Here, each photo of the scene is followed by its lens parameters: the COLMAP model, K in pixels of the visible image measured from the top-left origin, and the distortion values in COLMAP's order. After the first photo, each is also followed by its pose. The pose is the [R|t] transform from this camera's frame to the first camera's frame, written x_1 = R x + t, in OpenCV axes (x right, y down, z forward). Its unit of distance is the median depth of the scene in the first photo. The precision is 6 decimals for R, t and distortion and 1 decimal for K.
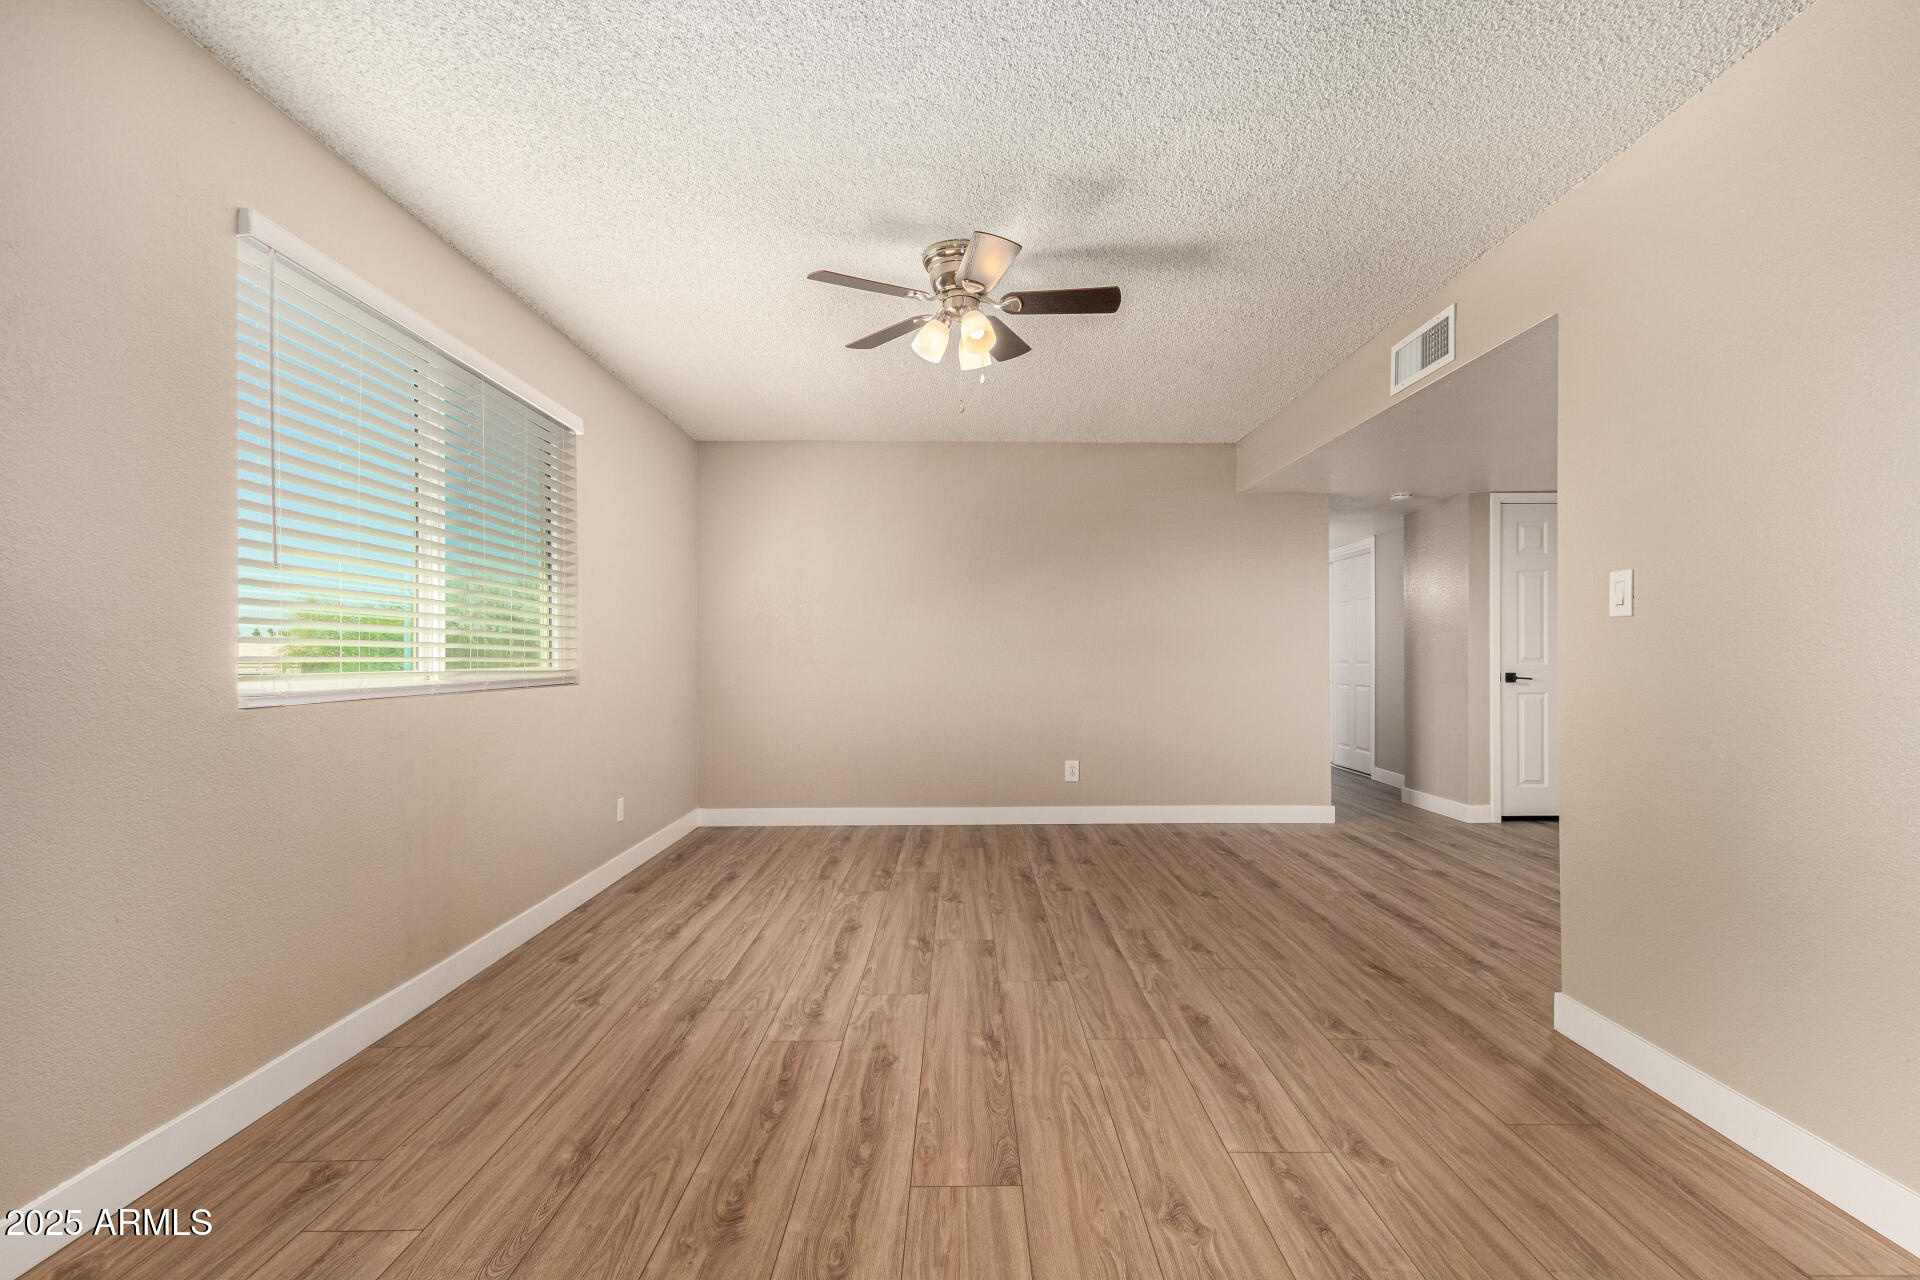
lens RADIAL K [[879.8, 0, 978.9], [0, 879.8, 650.2], [0, 0, 1]] dist [0.013407, -0.003485]
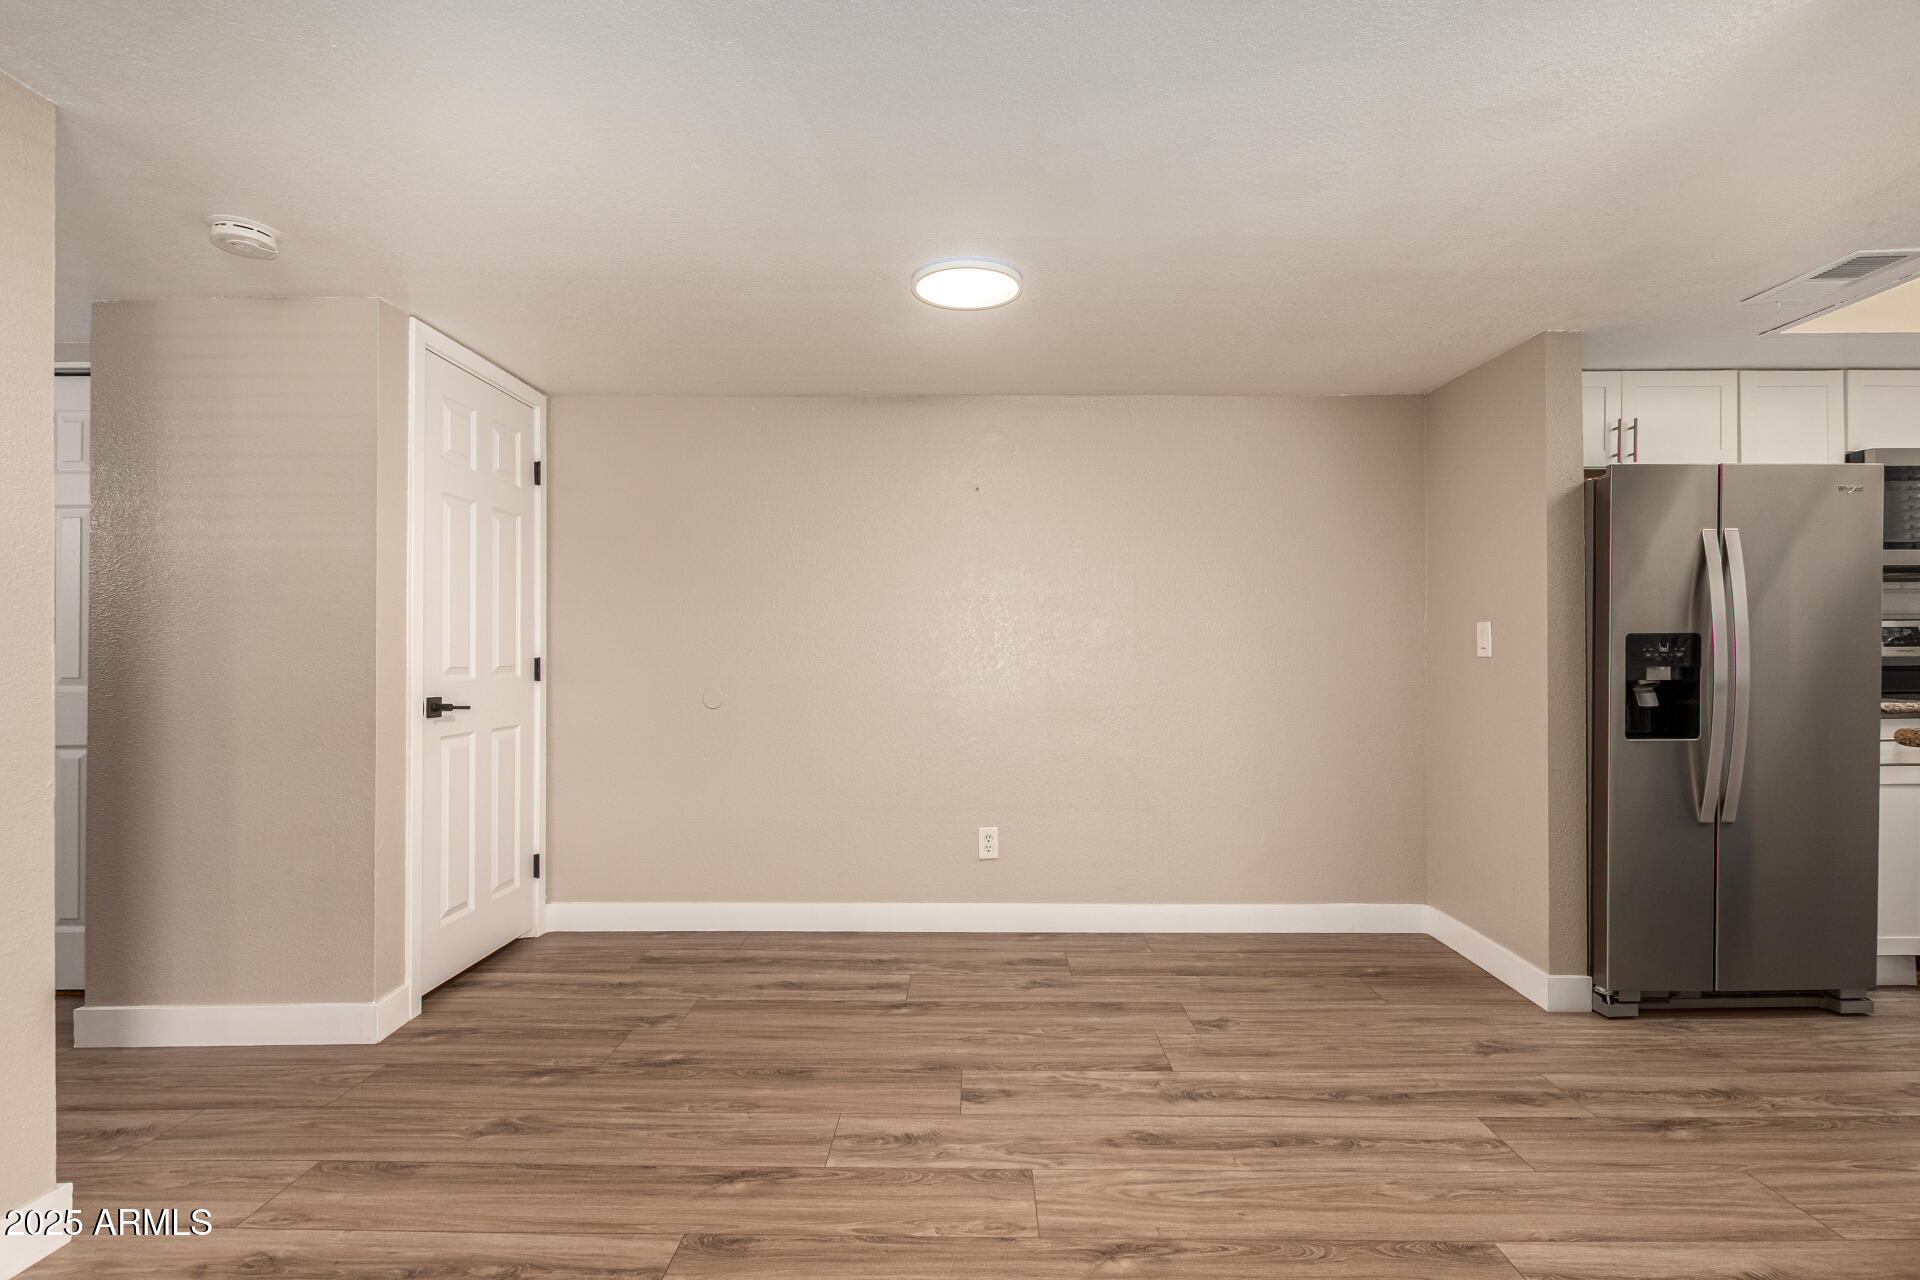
lens RADIAL K [[879.8, 0, 978.0], [0, 879.8, 652.6], [0, 0, 1]] dist [0.013407, -0.003485]
pose [[0.019875, 0.010492, 0.999747, 0.225963], [-0.002987, 0.999941, -0.010435, 0.008638], [-0.999798, -0.002779, 0.019905, 1.354689]]
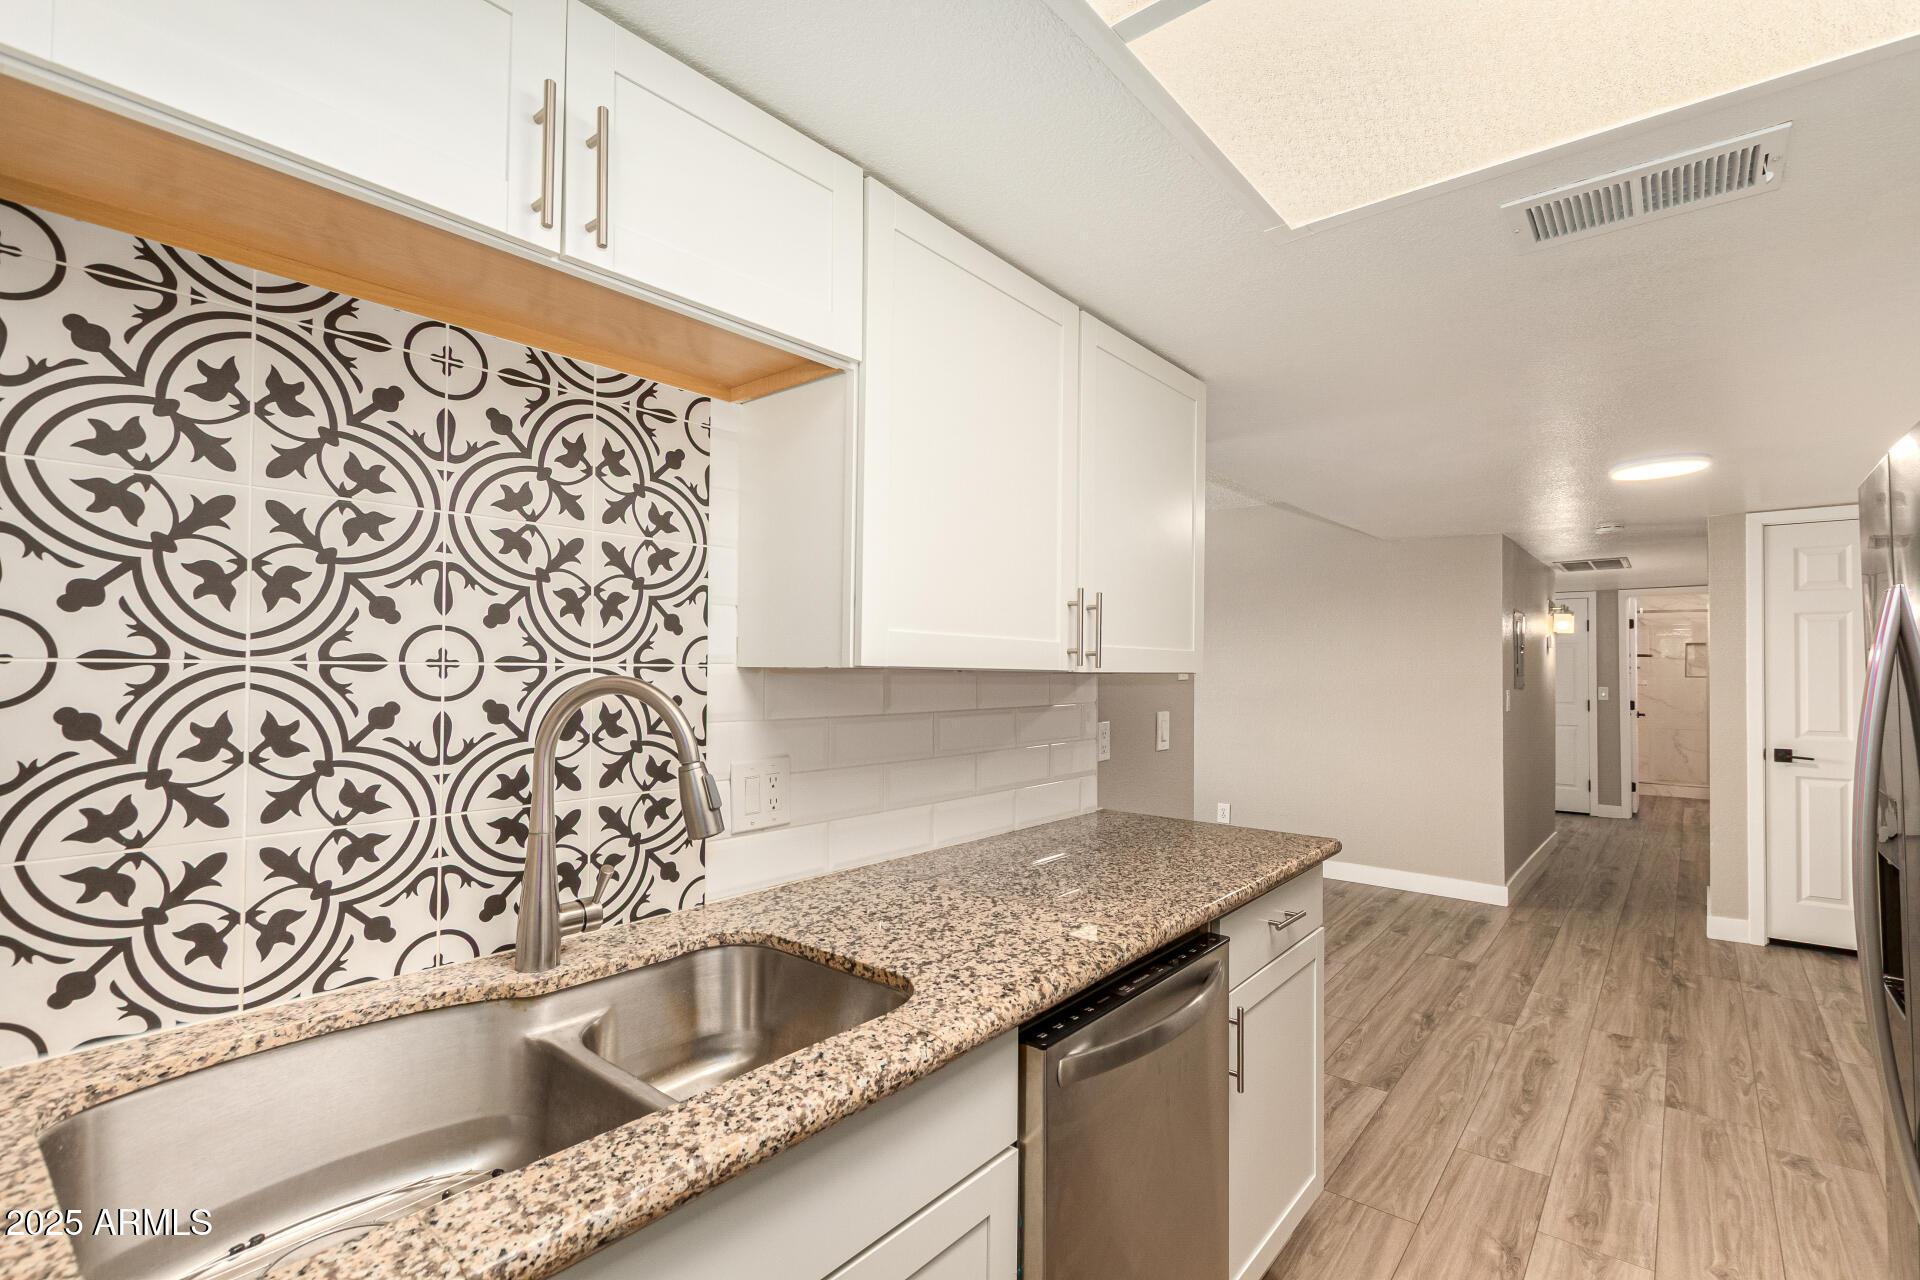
lens RADIAL K [[879.8, 0, 972.3], [0, 879.8, 656.5], [0, 0, 1]] dist [0.013407, -0.003485]
pose [[0.763207, -0.001261, -0.646153, 1.108224], [-0.002948, 0.999981, -0.005434, -0.092599], [0.646147, 0.006052, 0.763189, -0.044294]]
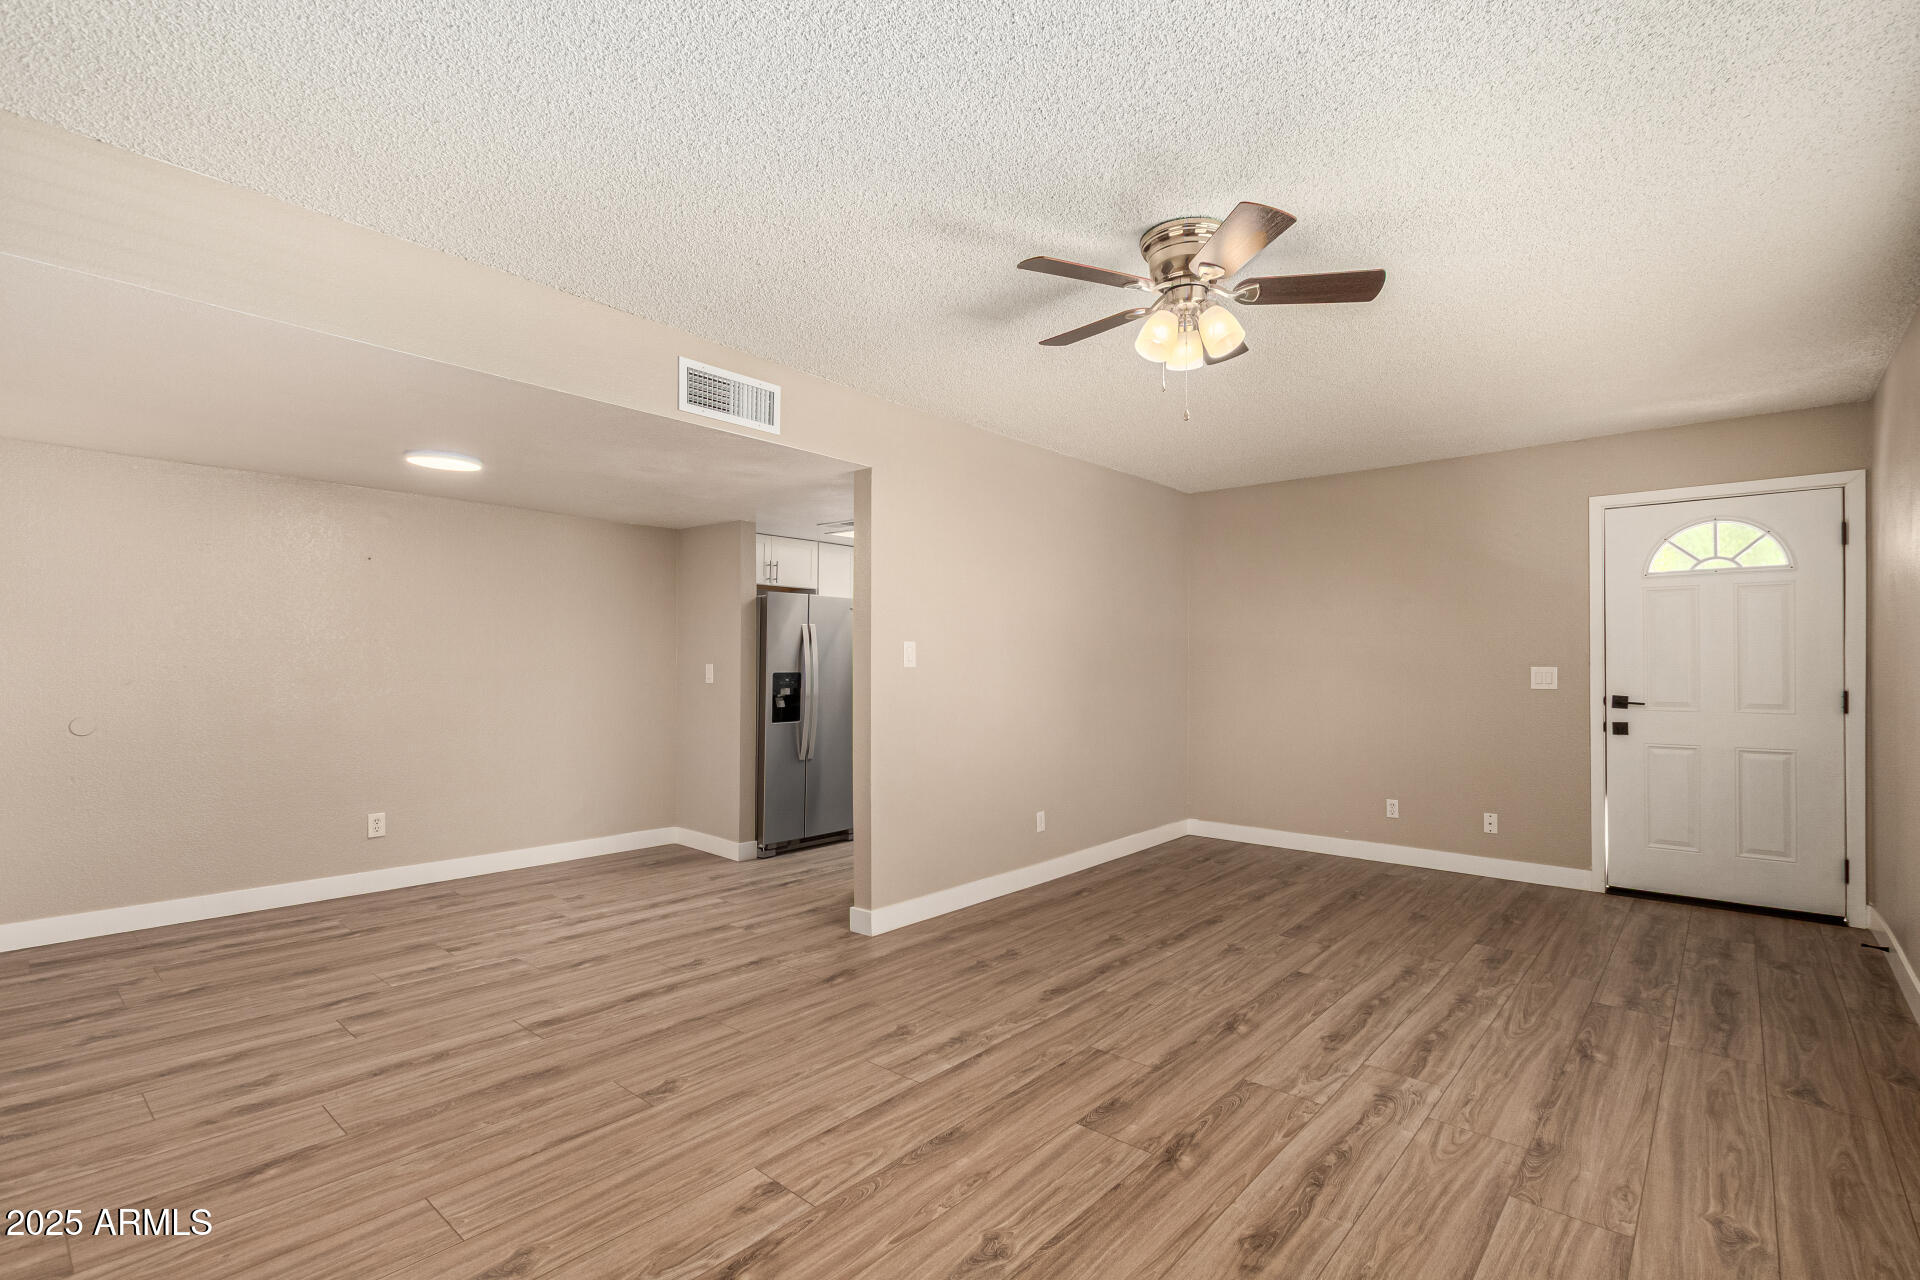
lens RADIAL K [[875.3, 0, 970.2], [0, 875.3, 668.2], [0, 0, 1]] dist [0.013007, -0.005974]
pose [[-0.742735, -0.000920, 0.669585, -0.446249], [-0.003872, 0.999988, -0.002920, -0.028573], [-0.669575, -0.004761, -0.742730, 1.835248]]
